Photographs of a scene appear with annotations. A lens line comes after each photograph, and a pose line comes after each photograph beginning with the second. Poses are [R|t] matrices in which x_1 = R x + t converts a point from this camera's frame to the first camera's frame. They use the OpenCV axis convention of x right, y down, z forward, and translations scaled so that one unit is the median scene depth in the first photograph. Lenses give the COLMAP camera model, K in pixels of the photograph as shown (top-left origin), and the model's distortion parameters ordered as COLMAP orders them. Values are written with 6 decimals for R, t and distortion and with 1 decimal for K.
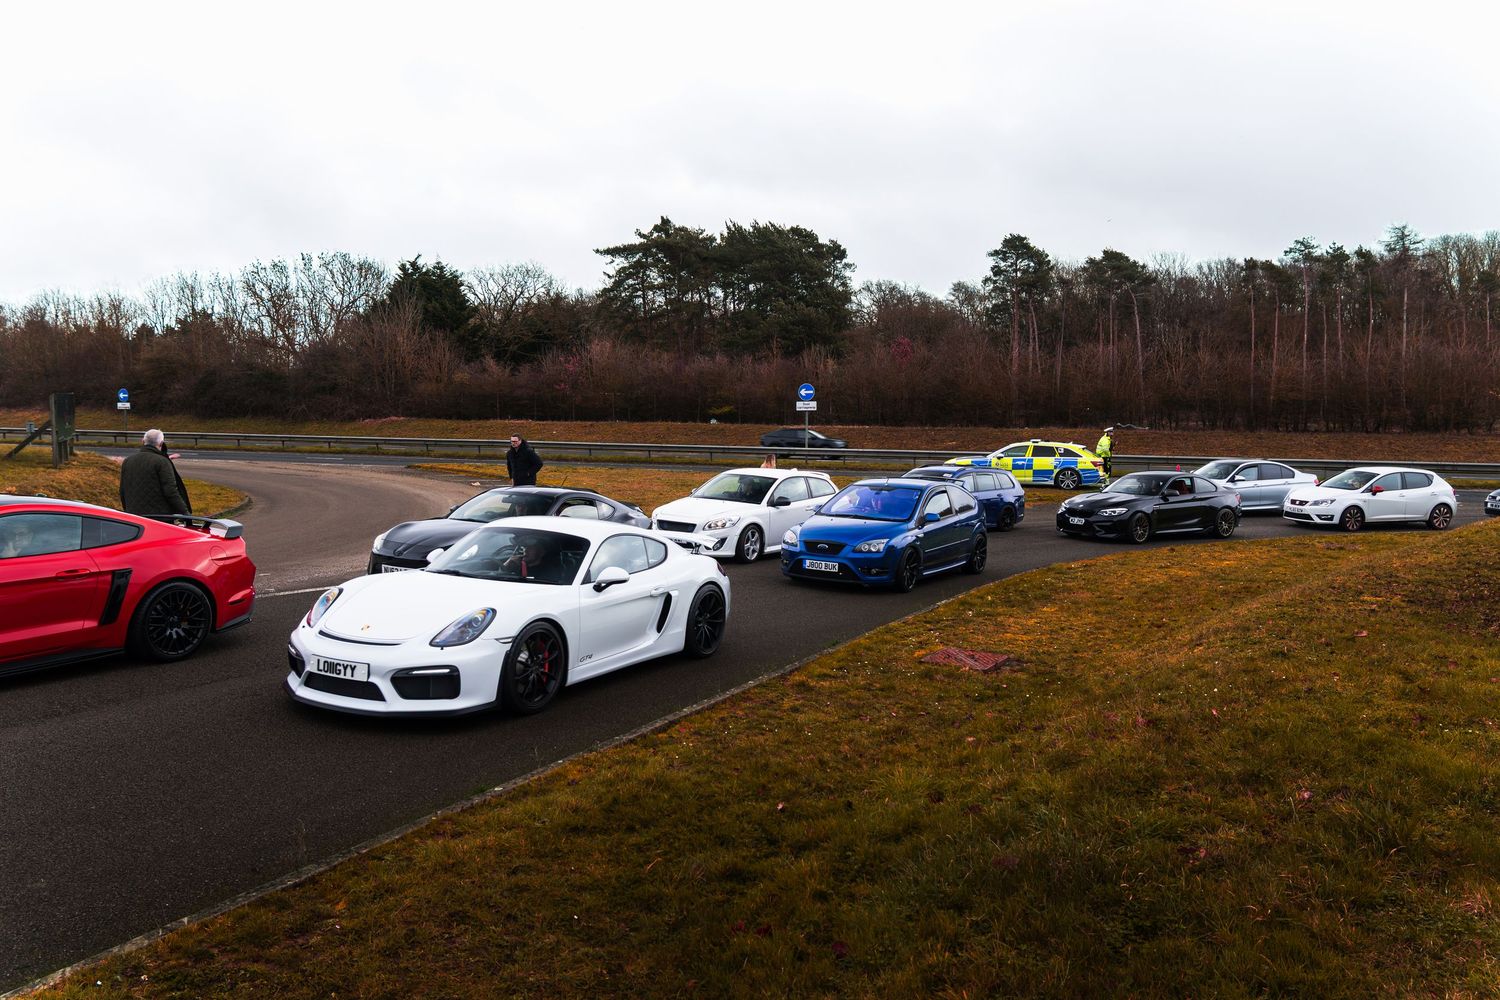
lens RADIAL K [[1118.4, 0, 750.0], [0, 1118.4, 500.0], [0, 0, 1]] dist [0.000927, -0.000827]
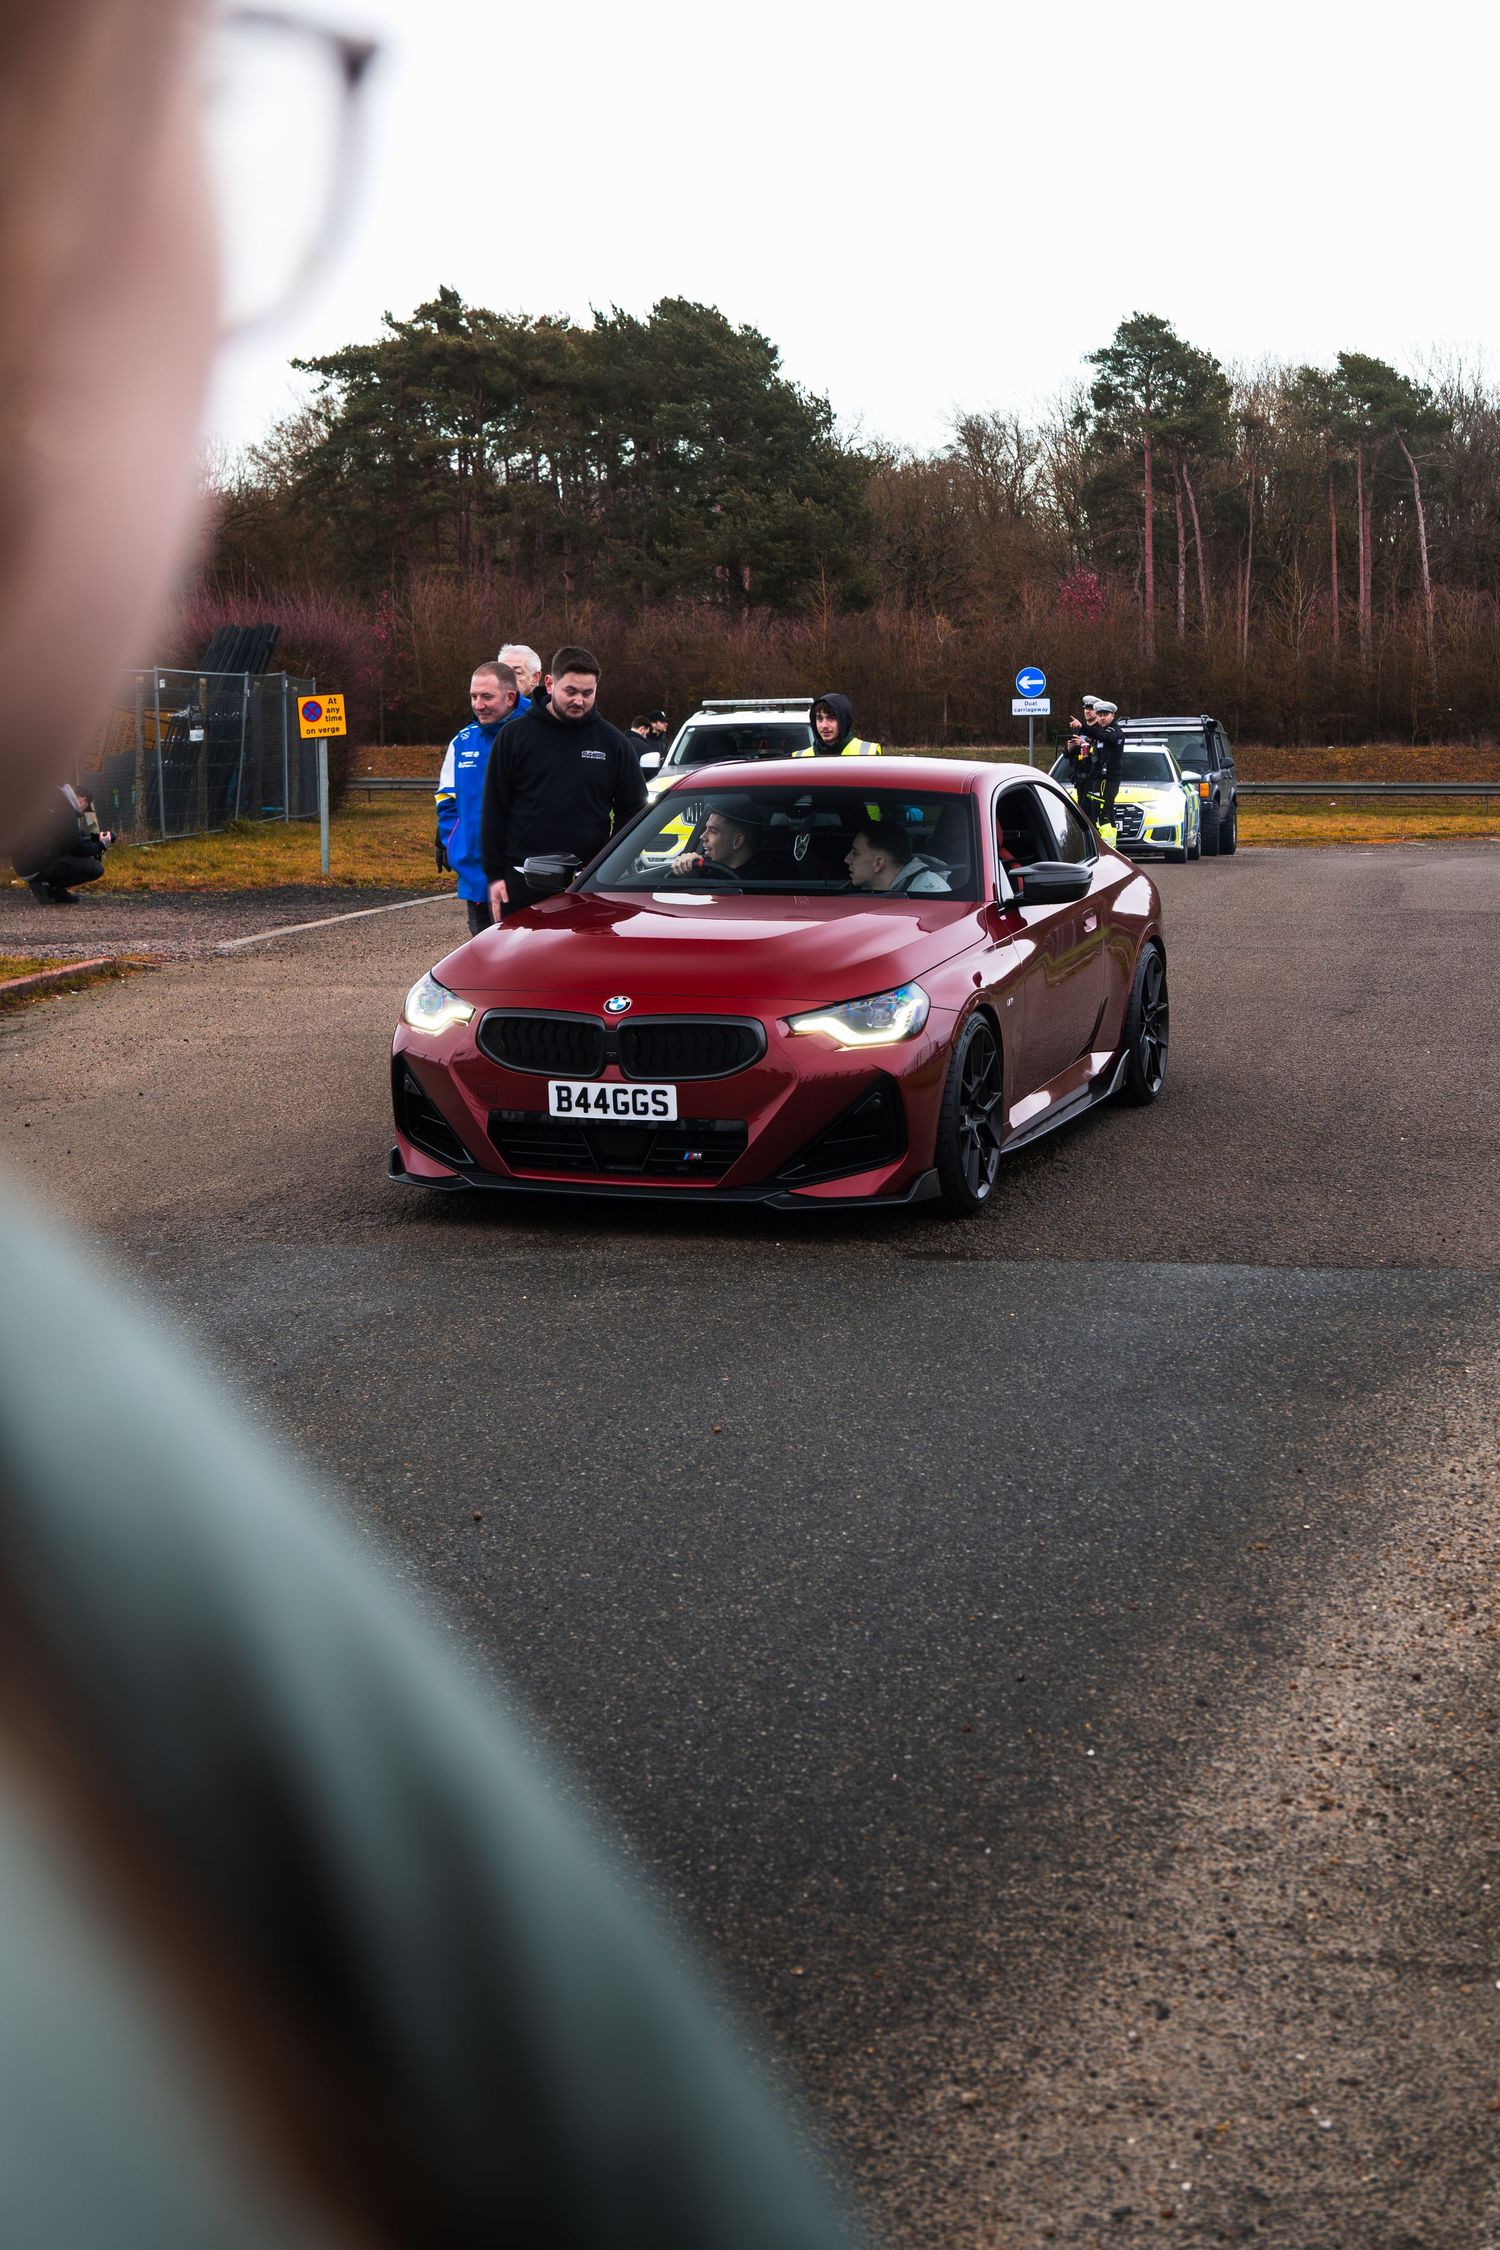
lens RADIAL K [[3219.4, 0, 750.0], [0, 3219.4, 1125.0], [0, 0, 1]] dist [-0.018649, 0.024155]
pose [[0.984334, -0.030149, 0.173717, -0.152681], [0.022817, 0.998769, 0.044054, 0.020971], [-0.174832, -0.039400, 0.983810, -0.235016]]
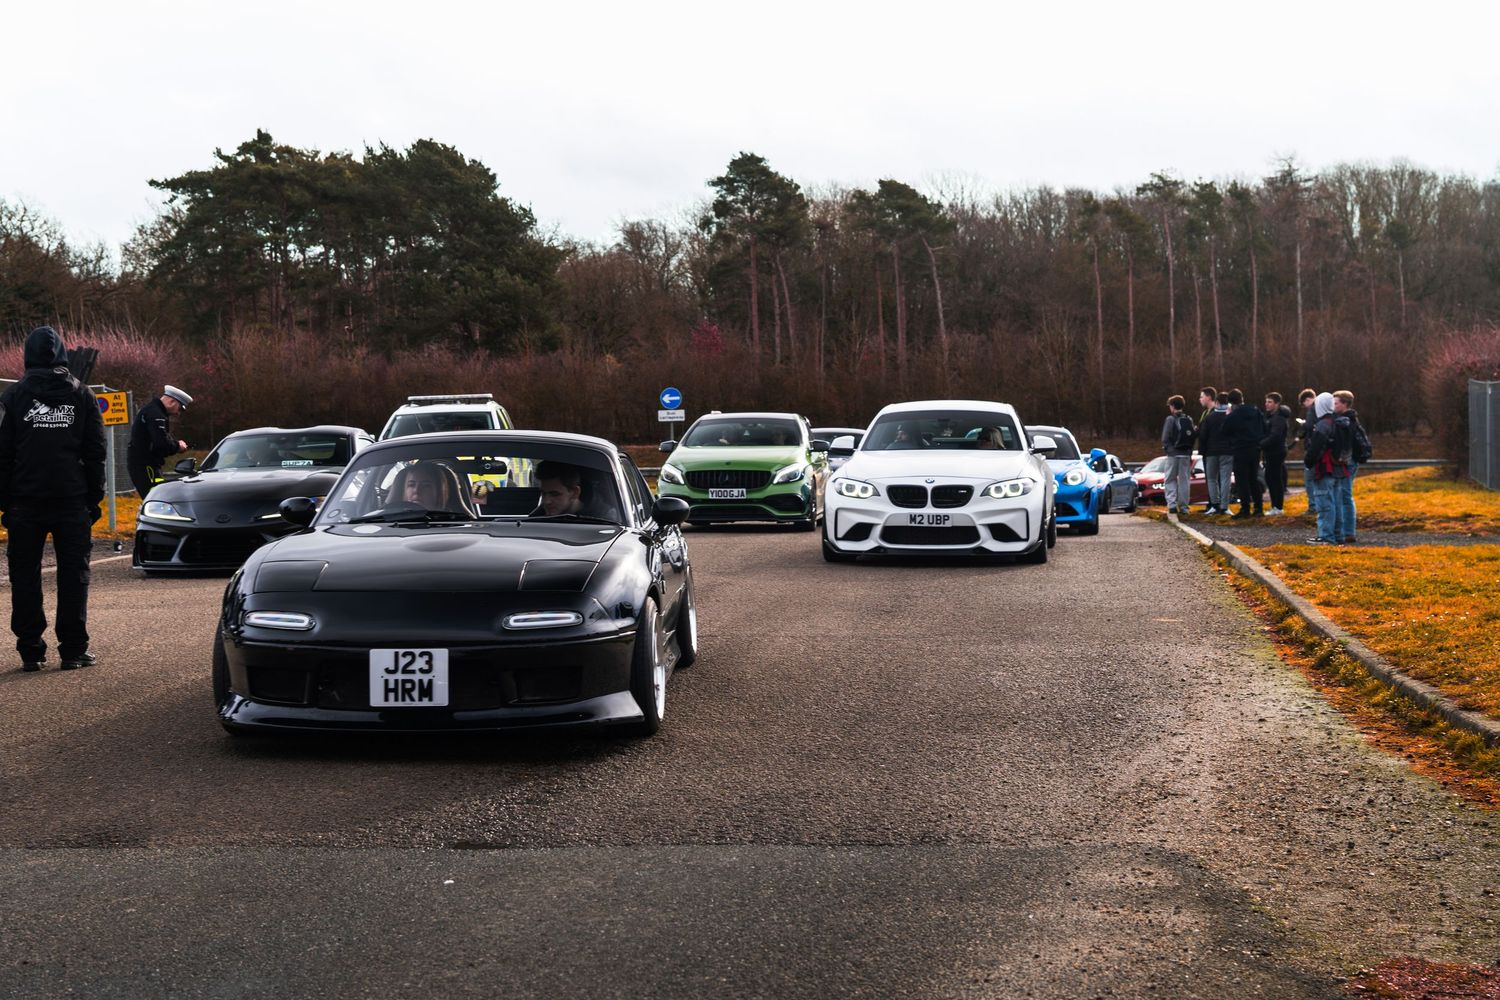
lens RADIAL K [[2219.6, 0, 750.0], [0, 2219.6, 500.0], [0, 0, 1]] dist [0.005431, 0.059314]
pose [[0.956775, -0.027757, 0.289503, -0.145326], [0.043268, 0.997942, -0.047315, 0.022012], [-0.287594, 0.057796, 0.956007, -0.217608]]
